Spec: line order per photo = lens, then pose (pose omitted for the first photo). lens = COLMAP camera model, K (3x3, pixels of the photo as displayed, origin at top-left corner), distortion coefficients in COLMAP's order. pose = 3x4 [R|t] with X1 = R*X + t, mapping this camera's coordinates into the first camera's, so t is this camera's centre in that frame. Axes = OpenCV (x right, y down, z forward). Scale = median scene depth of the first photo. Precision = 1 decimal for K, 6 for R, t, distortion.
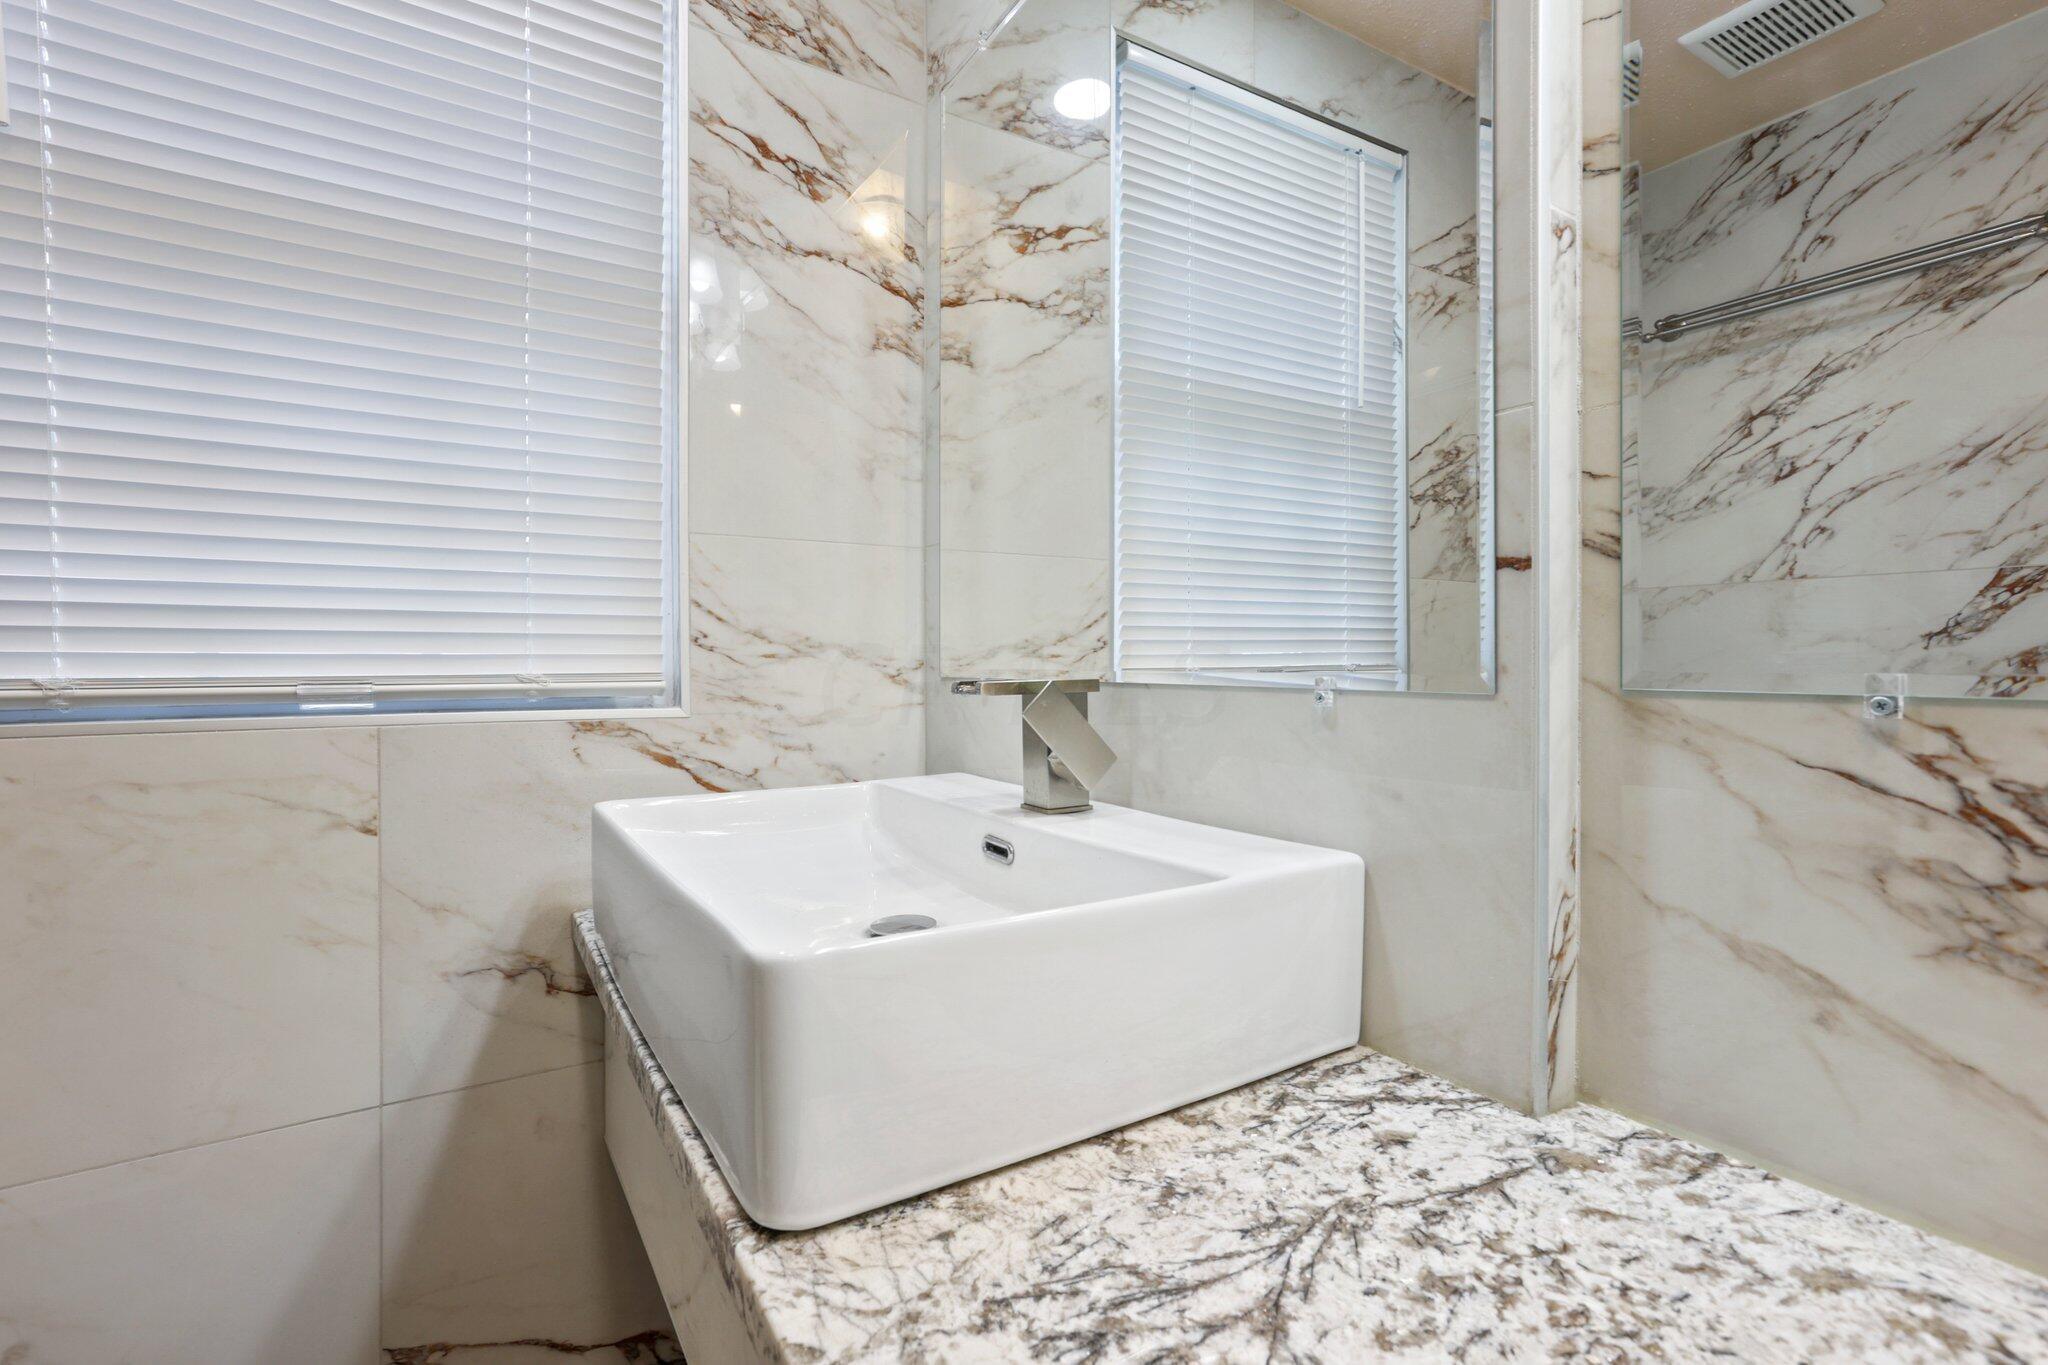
lens RADIAL K [[957.2, 0, 1032.8], [0, 957.2, 653.7], [0, 0, 1]] dist [-0.006006, -0.000256]
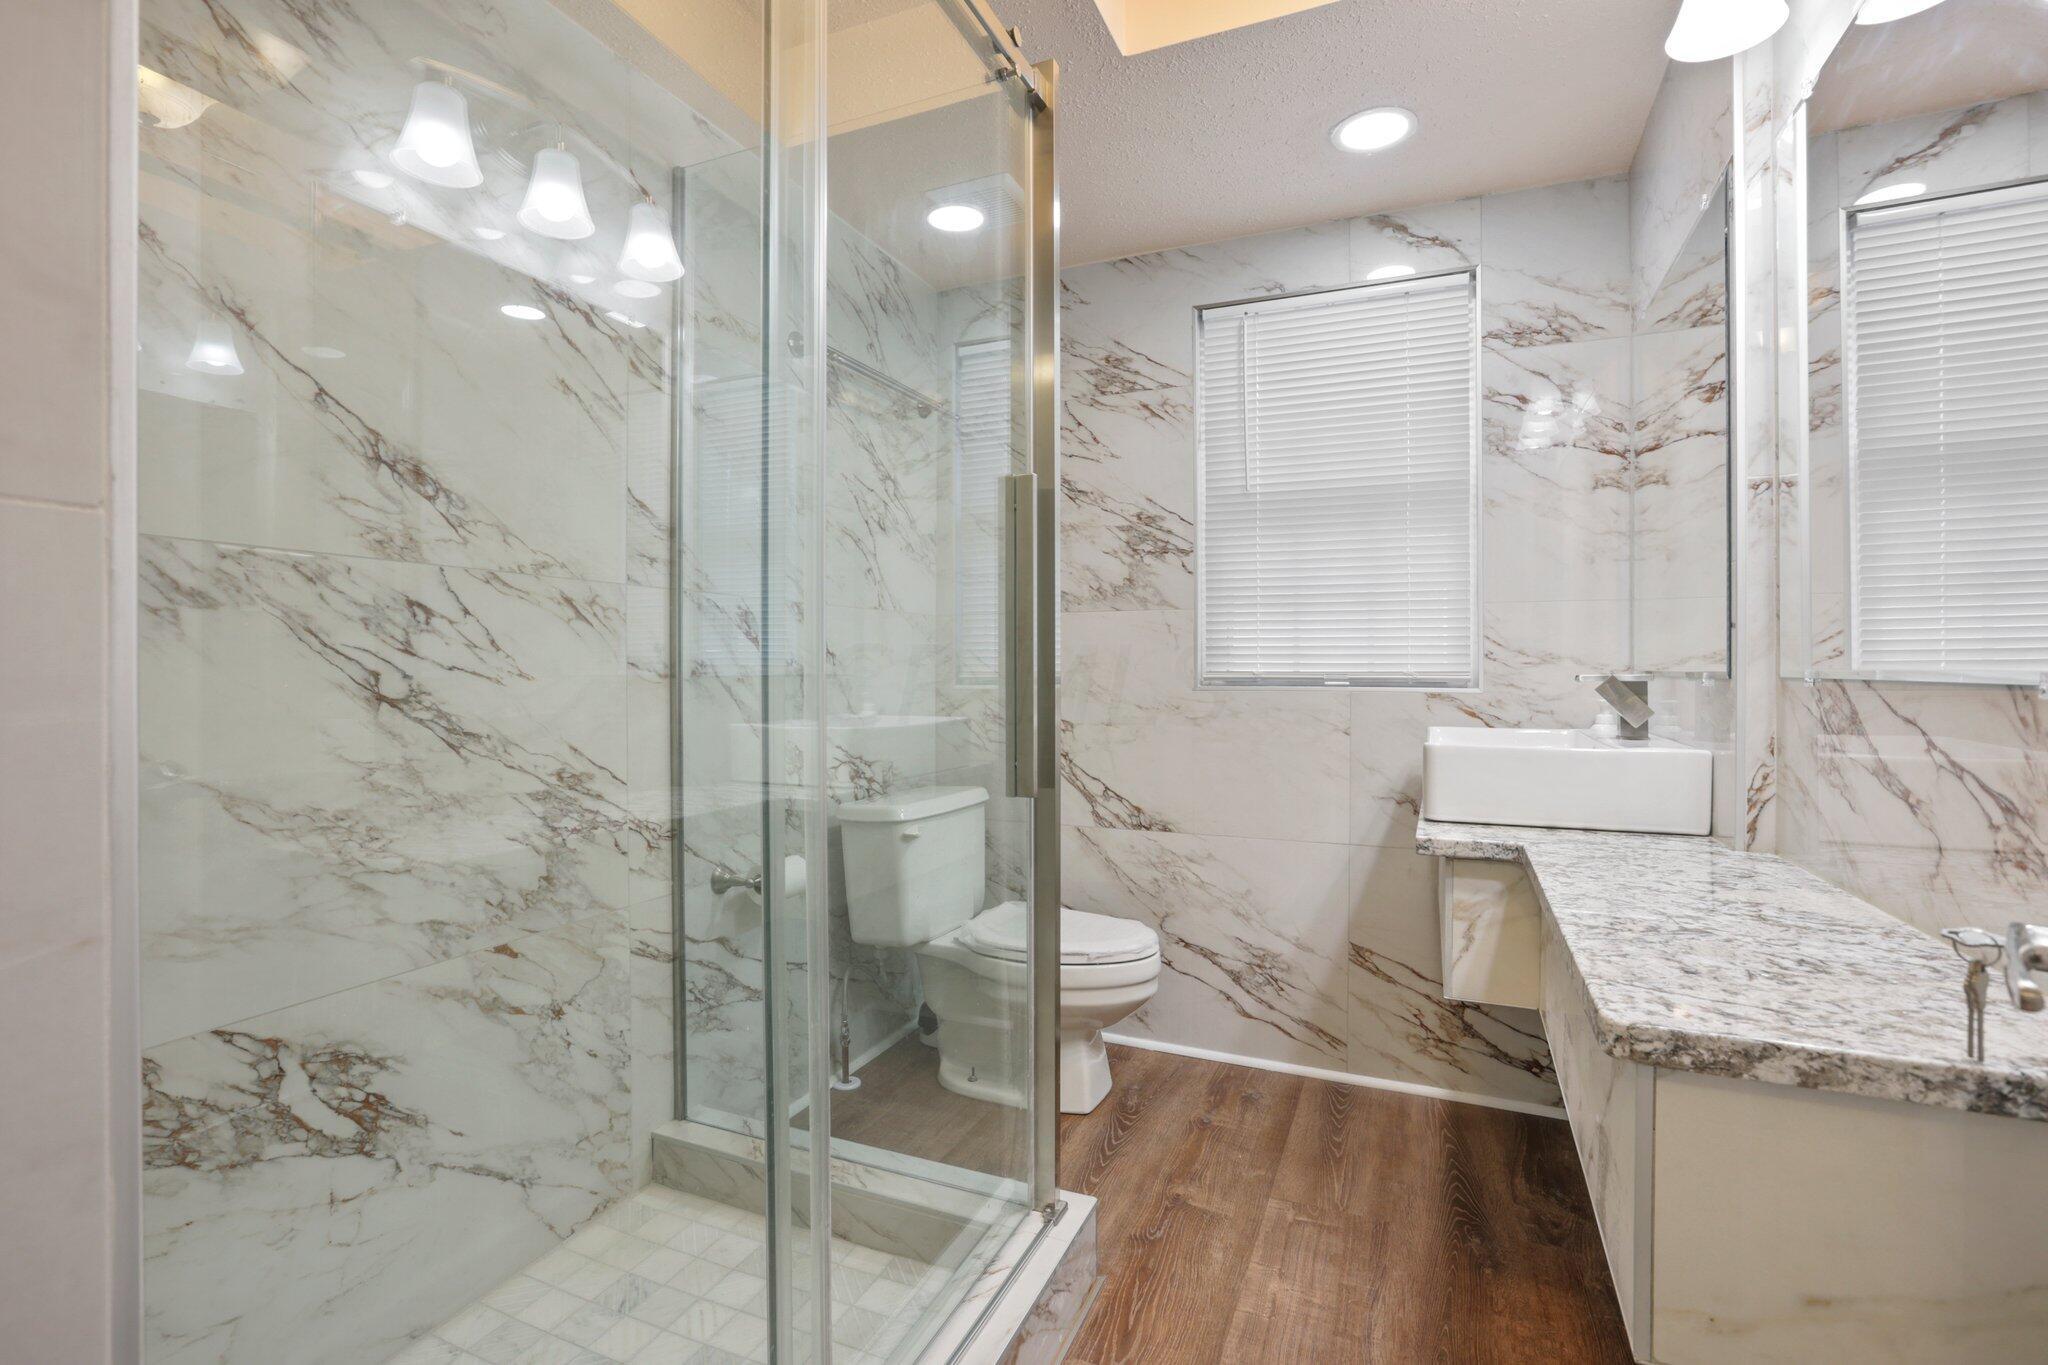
lens RADIAL K [[935.5, 0, 1024.0], [0, 935.5, 682.5], [0, 0, 1]] dist [-0.002276, -0.044282]
pose [[0.562773, 0.014530, -0.826484, 0.688732], [0.002537, 0.999810, 0.019305, 0.002270], [0.826607, -0.012961, 0.562630, -0.869873]]
